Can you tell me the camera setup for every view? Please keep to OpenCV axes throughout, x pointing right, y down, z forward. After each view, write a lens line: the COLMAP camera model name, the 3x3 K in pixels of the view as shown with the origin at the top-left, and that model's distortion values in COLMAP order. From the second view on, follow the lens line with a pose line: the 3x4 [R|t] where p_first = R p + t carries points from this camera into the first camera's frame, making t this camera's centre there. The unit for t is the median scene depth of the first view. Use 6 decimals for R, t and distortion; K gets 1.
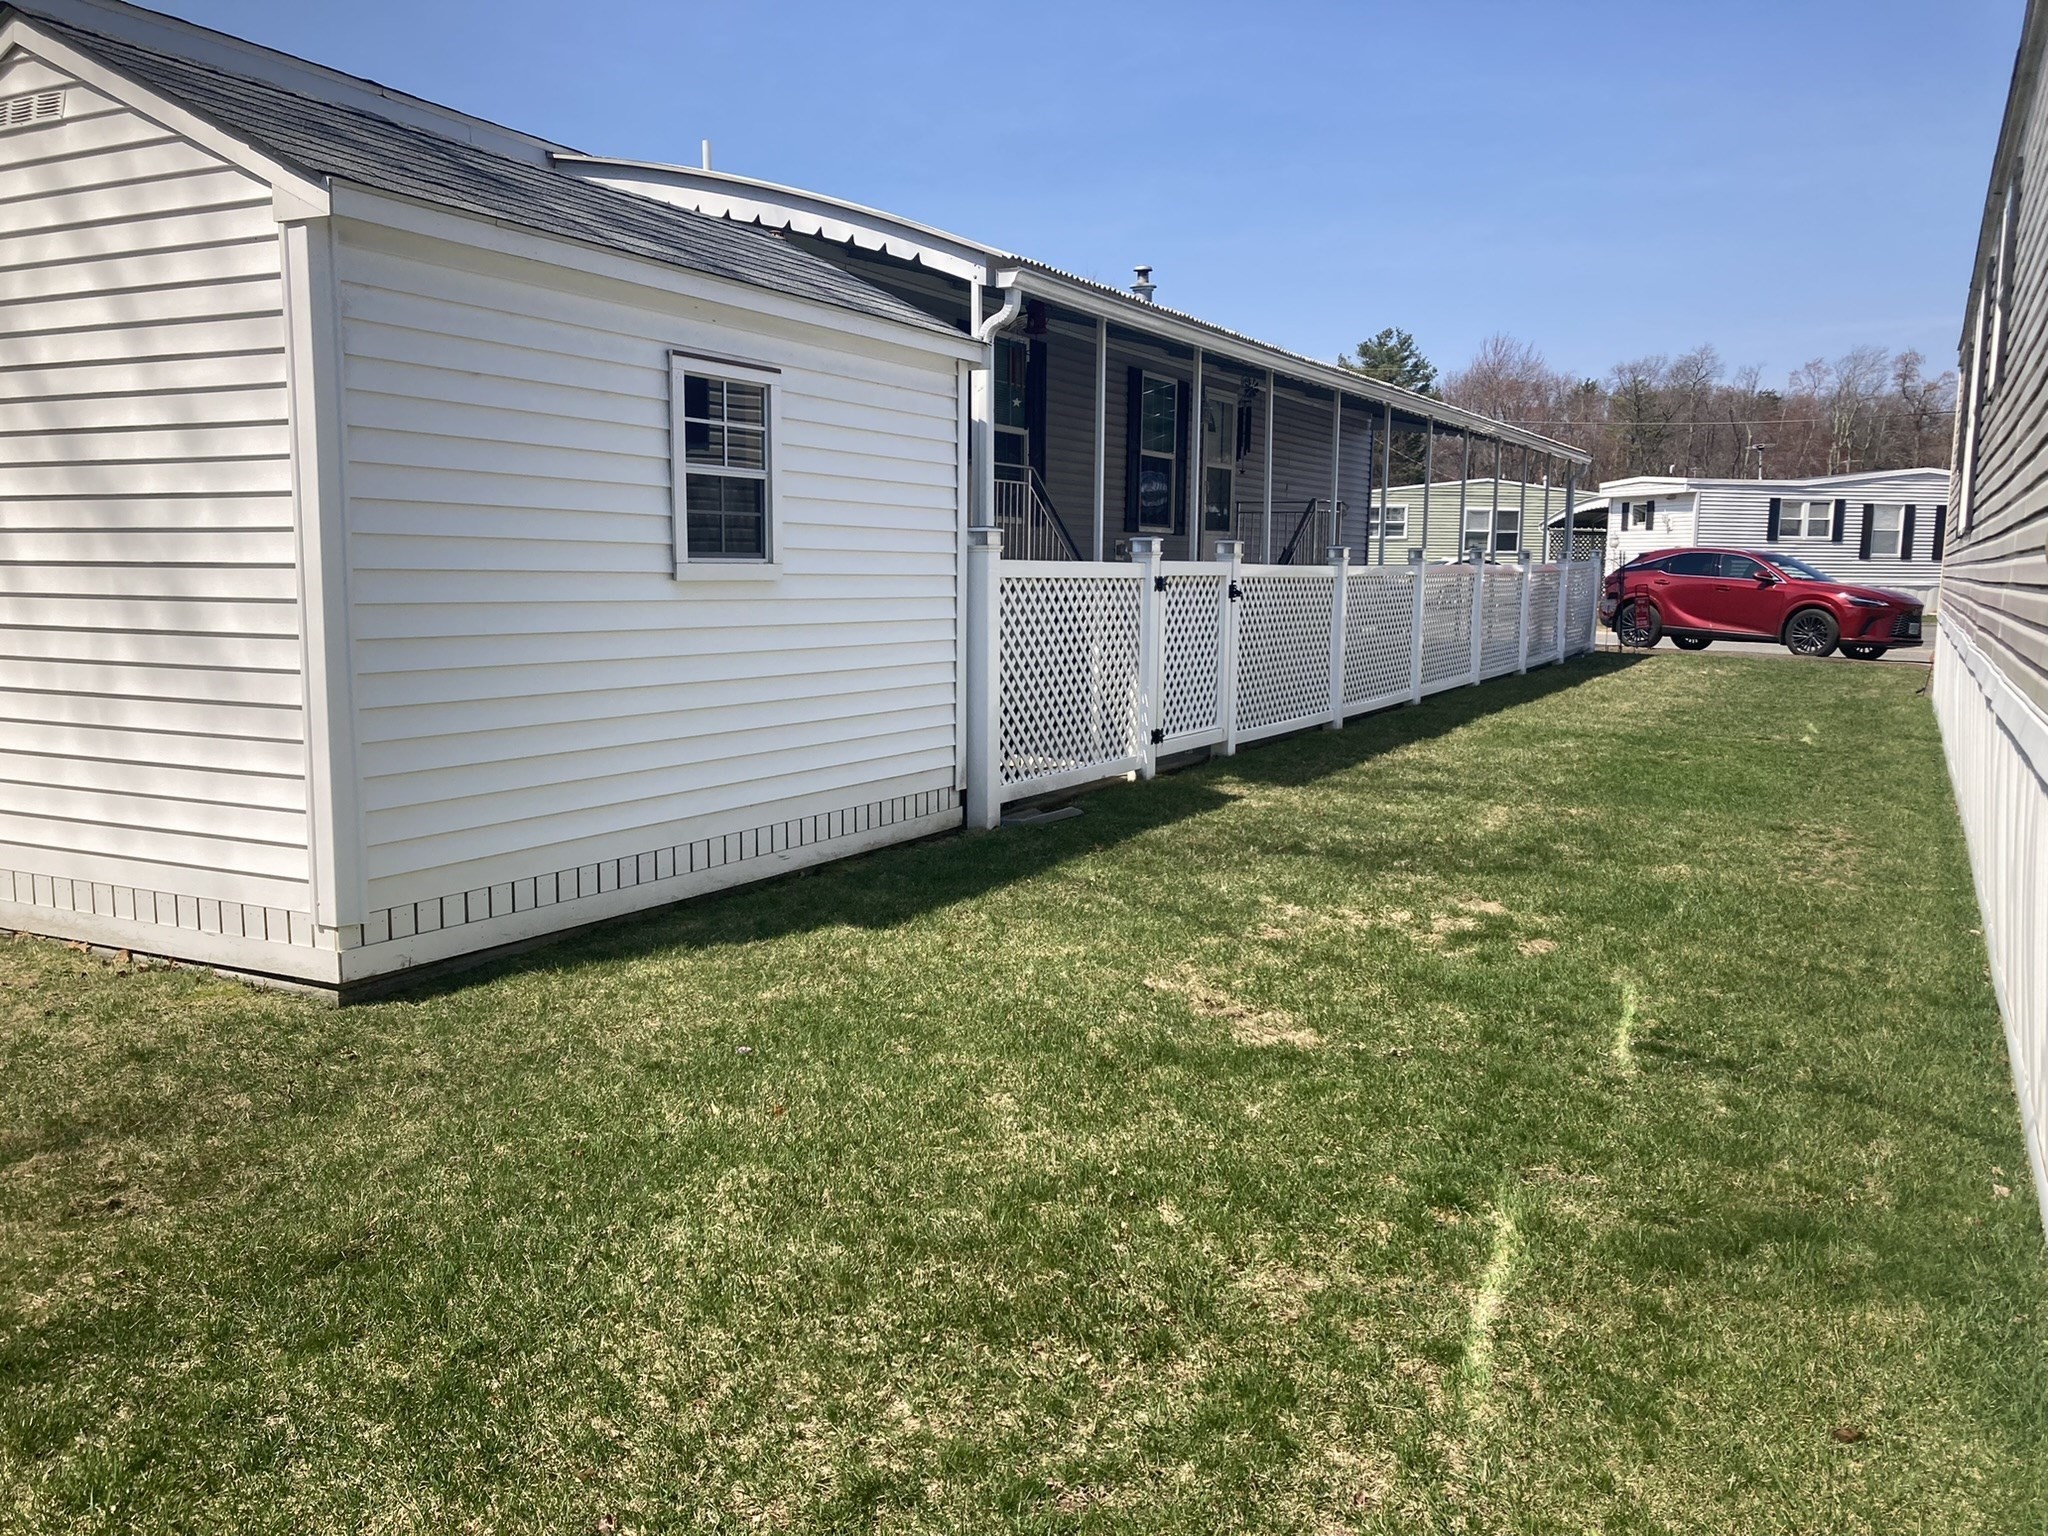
lens RADIAL K [[1650.1, 0, 1028.2], [0, 1650.1, 766.3], [0, 0, 1]] dist [0.032907, -0.026990]
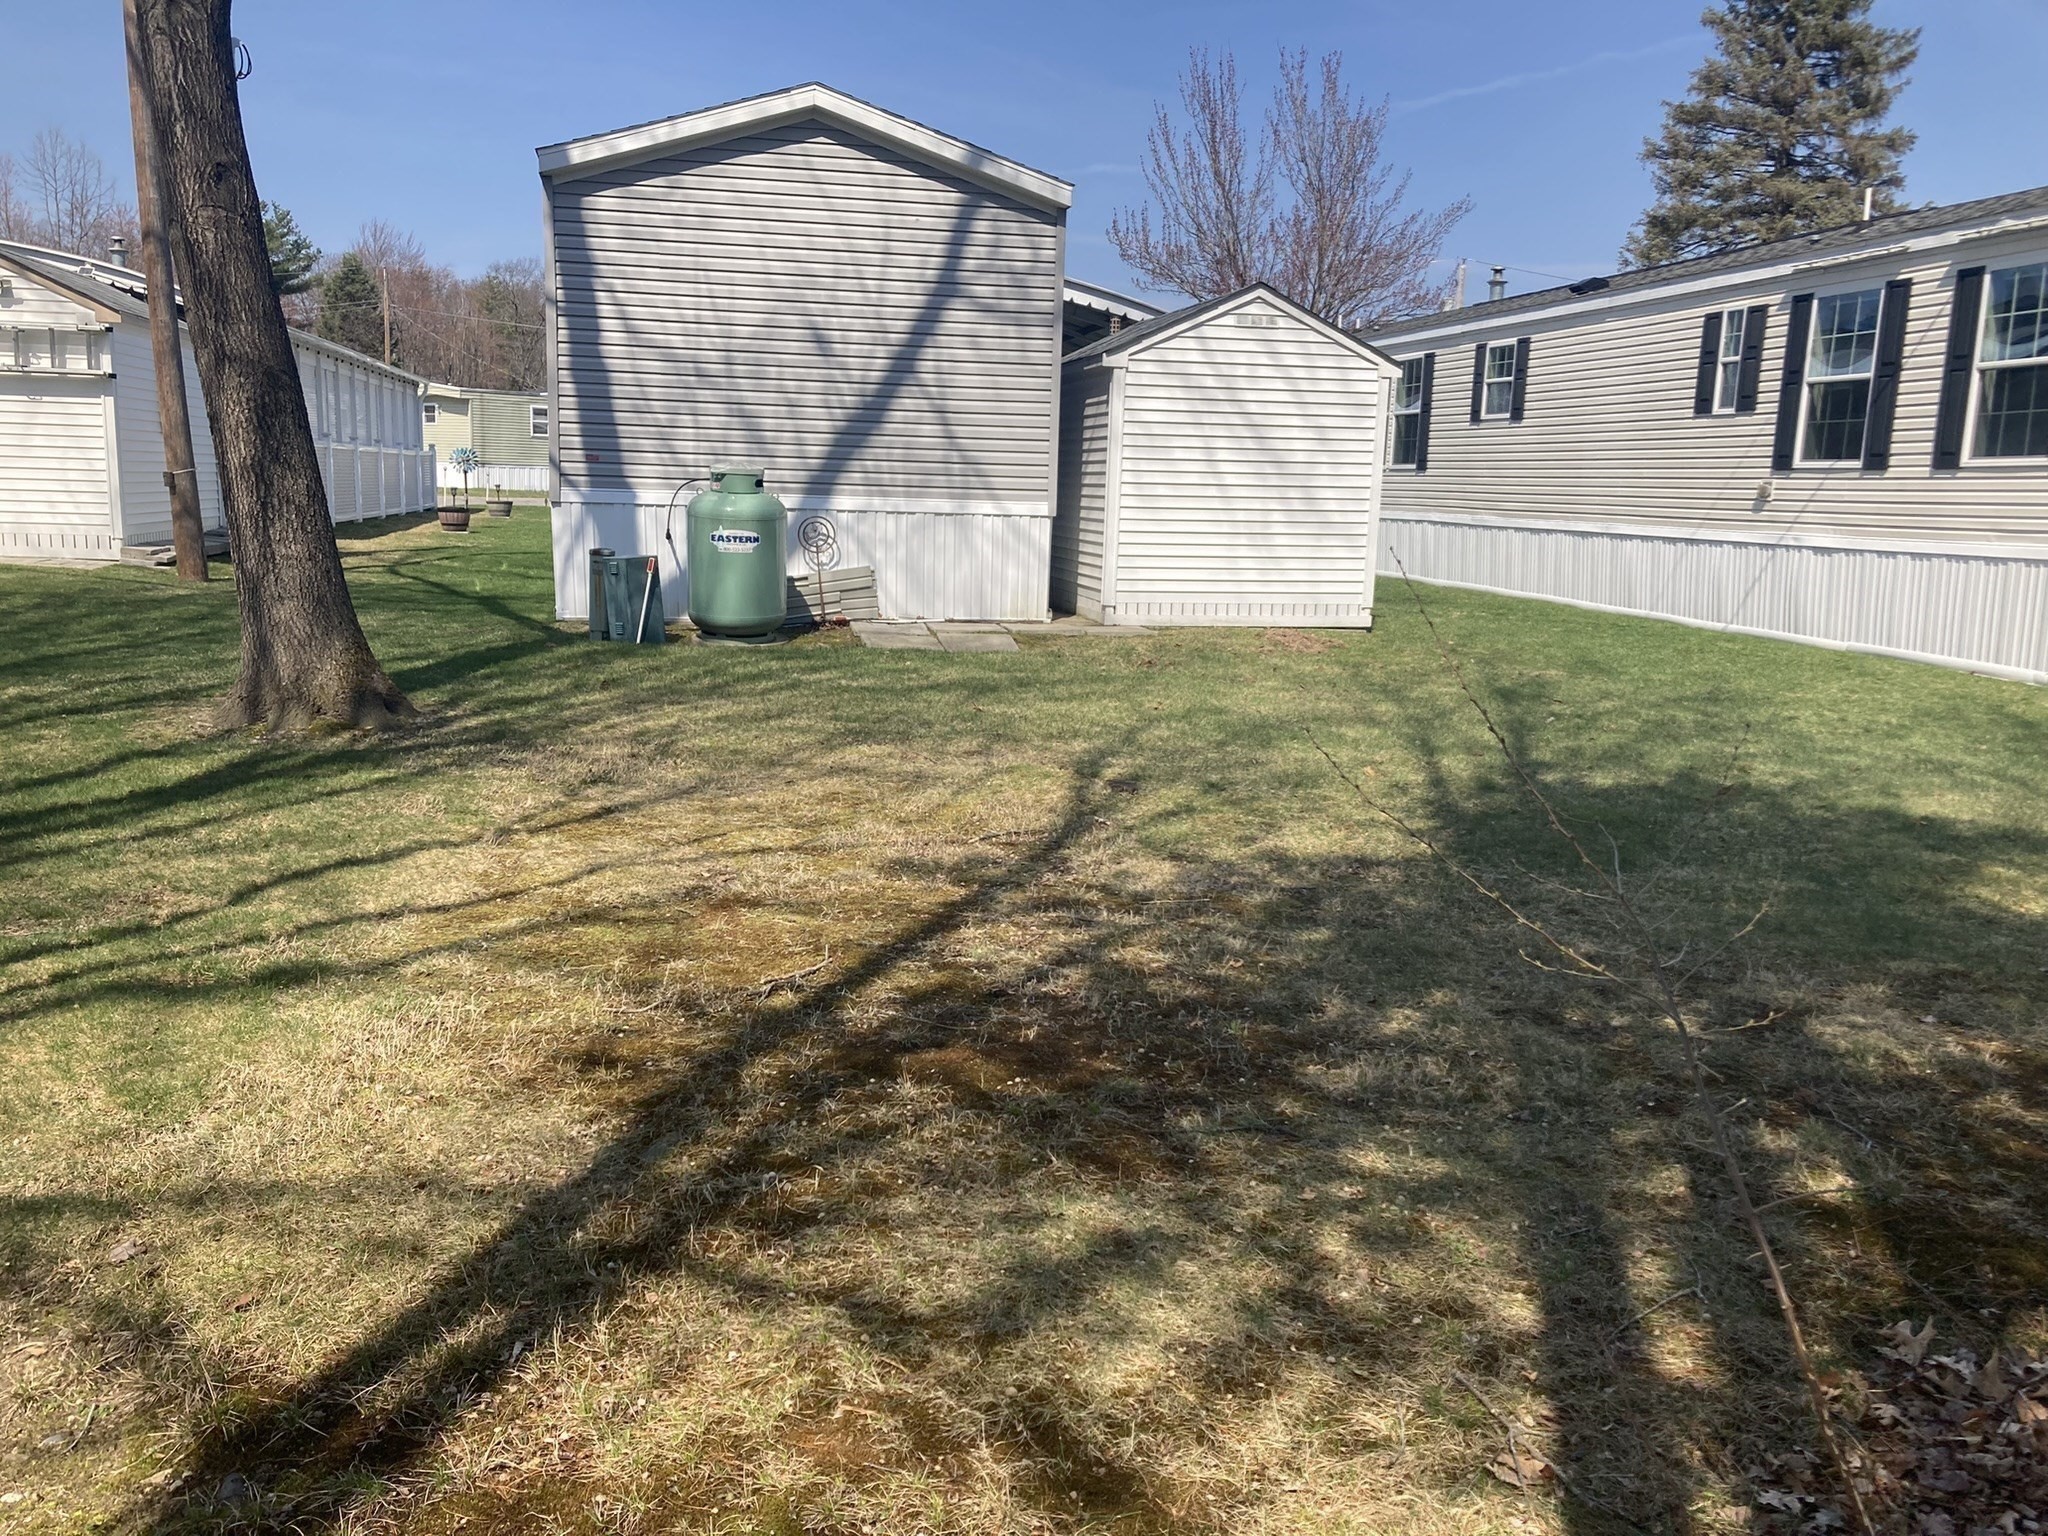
lens RADIAL K [[1650.1, 0, 1017.5], [0, 1650.1, 777.1], [0, 0, 1]] dist [0.032907, -0.026990]
pose [[0.779142, -0.103484, 0.618247, -2.703984], [0.059748, 0.994049, 0.091090, 0.087530], [-0.623994, -0.034033, 0.780688, -0.934317]]
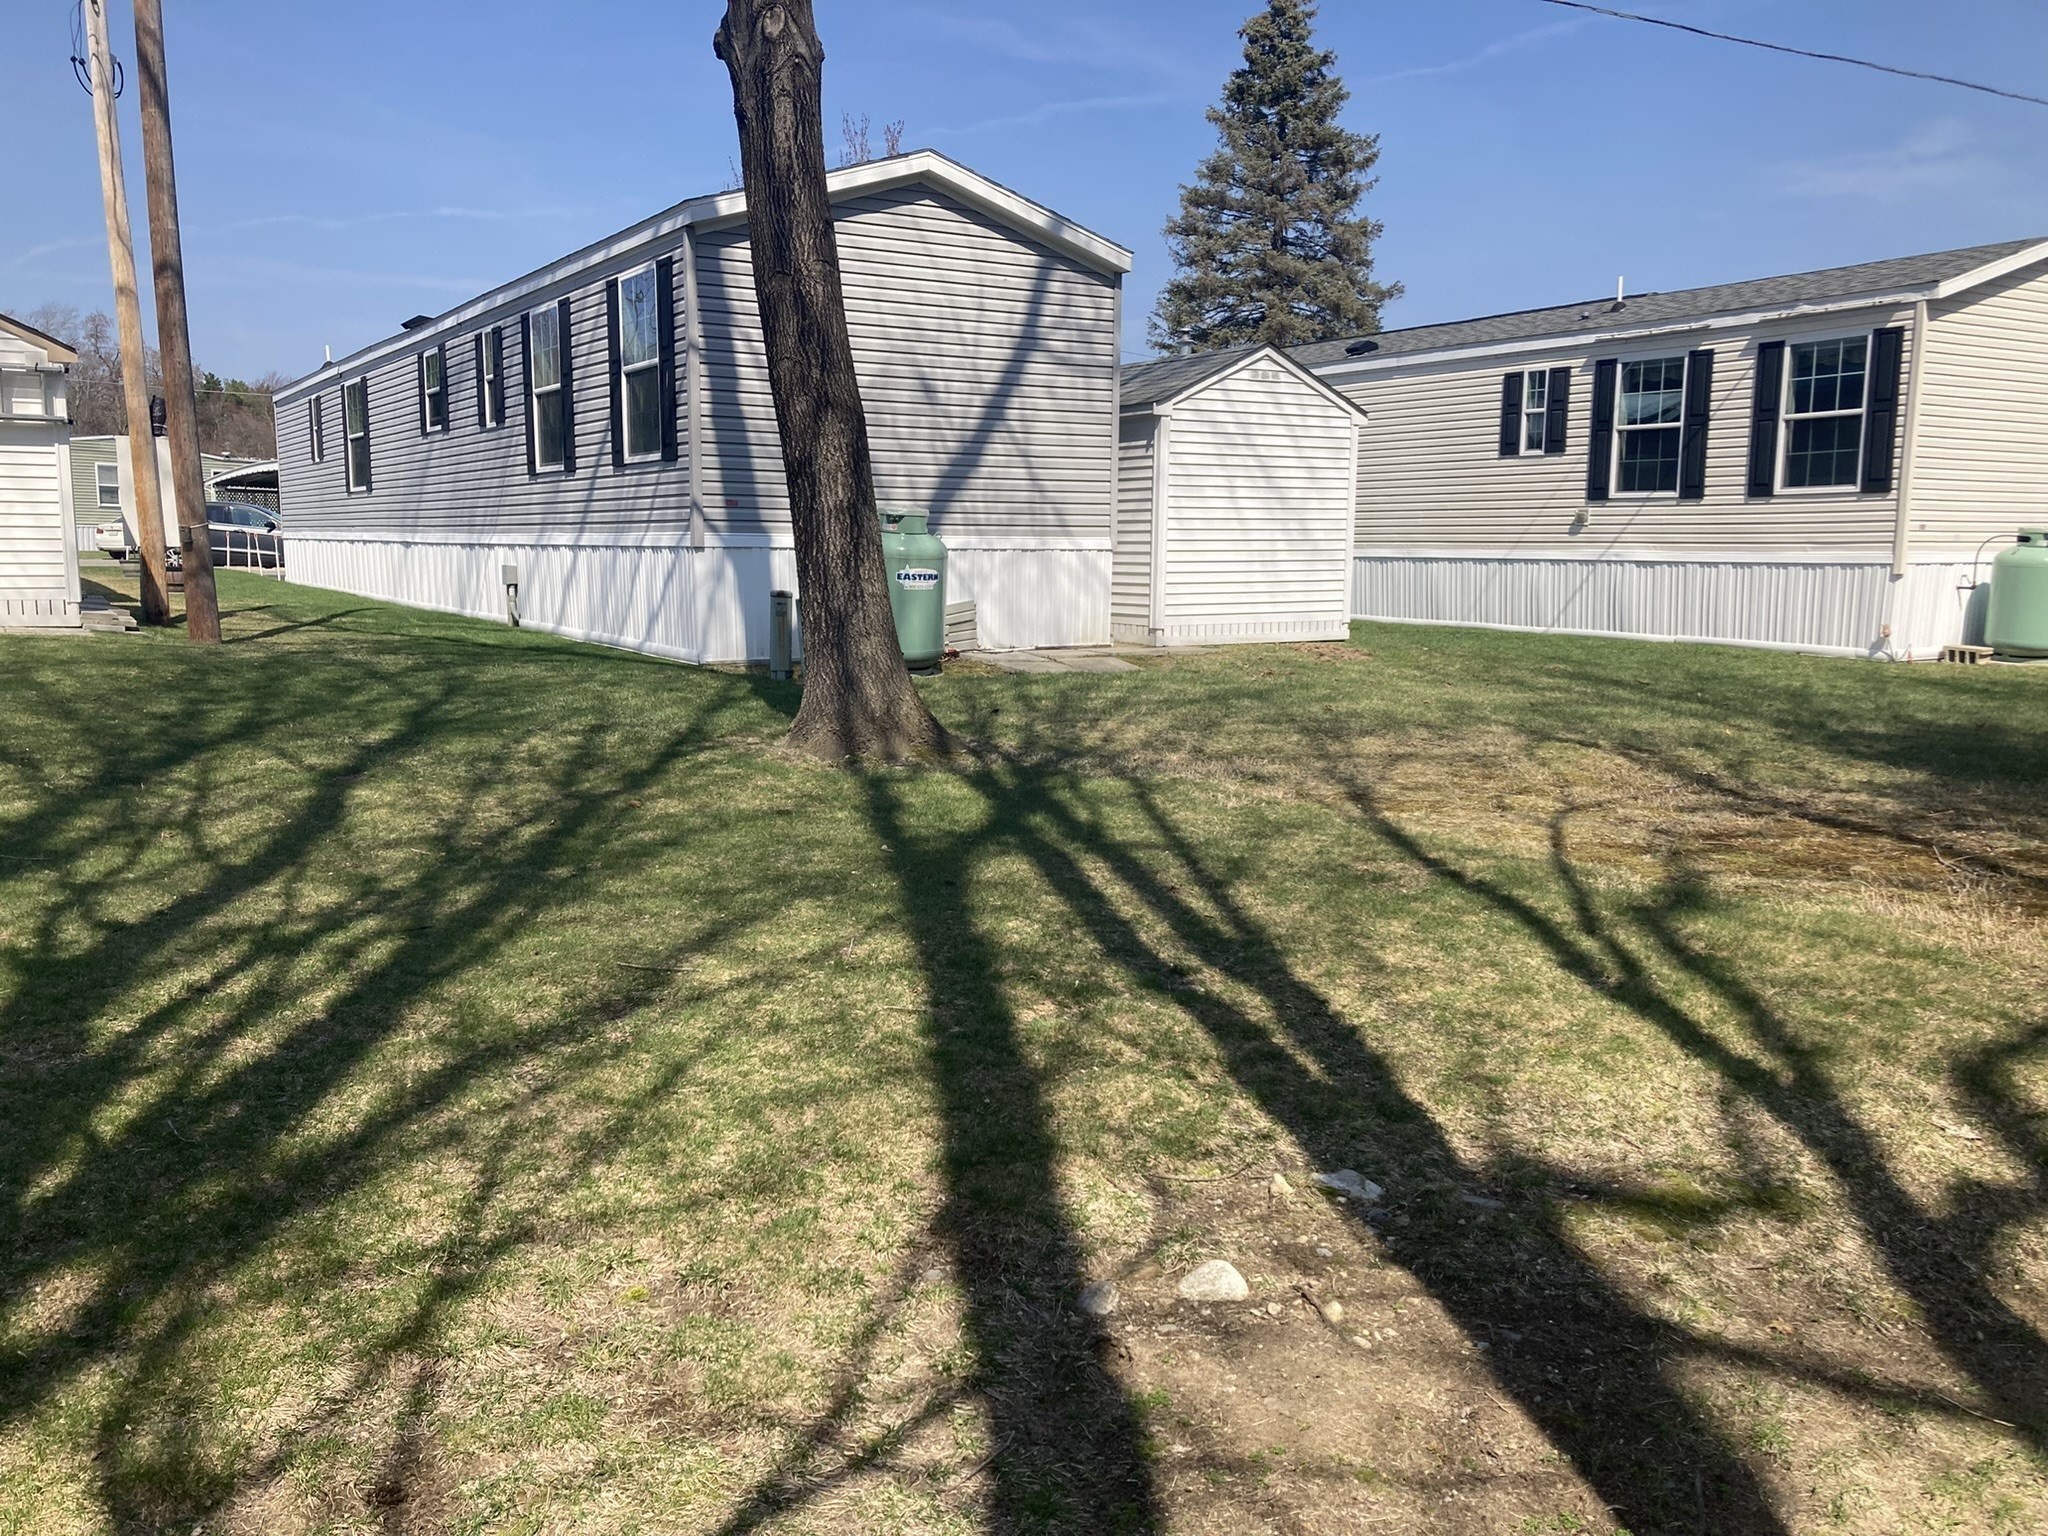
lens RADIAL K [[1650.1, 0, 1011.4], [0, 1650.1, 764.6], [0, 0, 1]] dist [0.032907, -0.026990]
pose [[0.514157, -0.127218, 0.848209, -3.620142], [0.105123, 0.990830, 0.084887, 0.022104], [-0.851230, 0.045521, 0.522815, -0.201592]]
